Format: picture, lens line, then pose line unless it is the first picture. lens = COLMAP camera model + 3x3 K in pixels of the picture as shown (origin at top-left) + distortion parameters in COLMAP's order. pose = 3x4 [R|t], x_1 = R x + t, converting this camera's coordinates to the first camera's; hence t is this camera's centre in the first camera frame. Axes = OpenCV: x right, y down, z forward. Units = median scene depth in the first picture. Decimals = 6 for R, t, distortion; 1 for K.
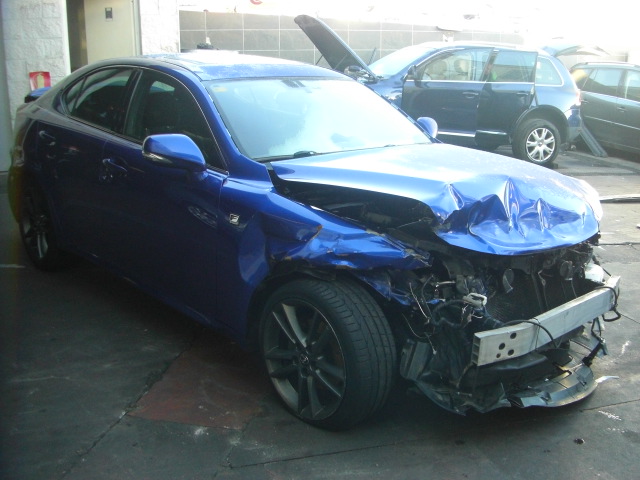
lens RADIAL K [[724.0, 0, 370.0], [0, 724.0, 254.6], [0, 0, 1]] dist [-0.139697, 0.000000]
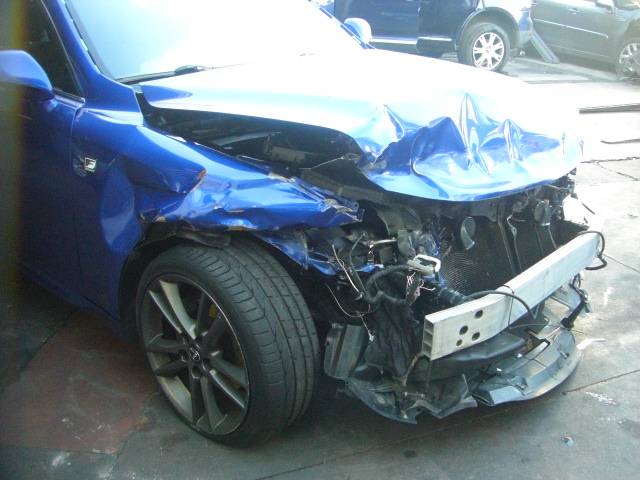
lens RADIAL K [[725.8, 0, 363.8], [0, 725.8, 253.6], [0, 0, 1]] dist [-0.140457, 0.000000]
pose [[0.996988, -0.046655, 0.061955, 0.040022], [0.039192, 0.992401, 0.116637, -0.034979], [-0.066926, -0.113858, 0.991240, 0.279024]]
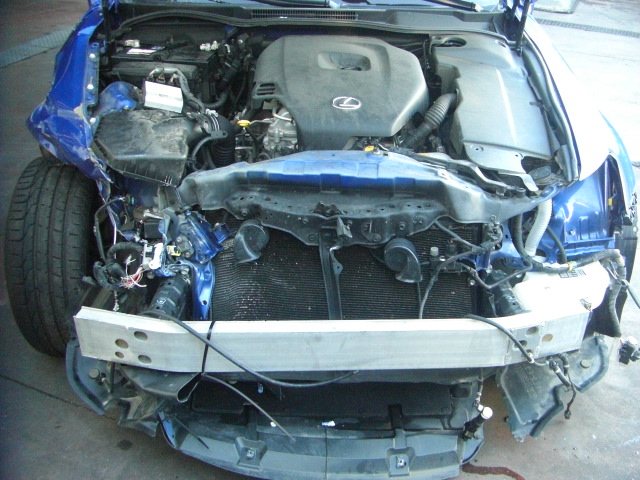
lens RADIAL K [[724.0, 0, 346.8], [0, 724.0, 251.0], [0, 0, 1]] dist [-0.139697, 0.000000]
pose [[0.731779, 0.330143, -0.596242, 0.614546], [-0.190222, 0.939014, 0.286476, -0.142896], [0.654458, -0.096219, 0.749951, 0.644340]]
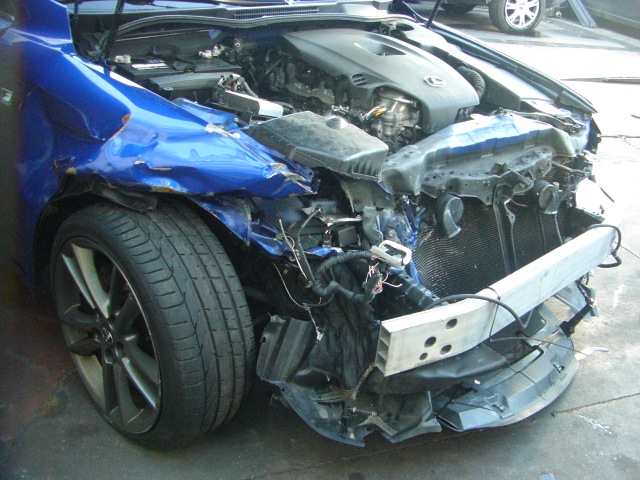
lens RADIAL K [[725.8, 0, 360.7], [0, 725.8, 255.7], [0, 0, 1]] dist [-0.140457, 0.000000]
pose [[0.998645, 0.038847, 0.034636, 0.099167], [-0.044662, 0.981323, 0.187110, -0.043574], [-0.026720, -0.188403, 0.981728, 0.418631]]
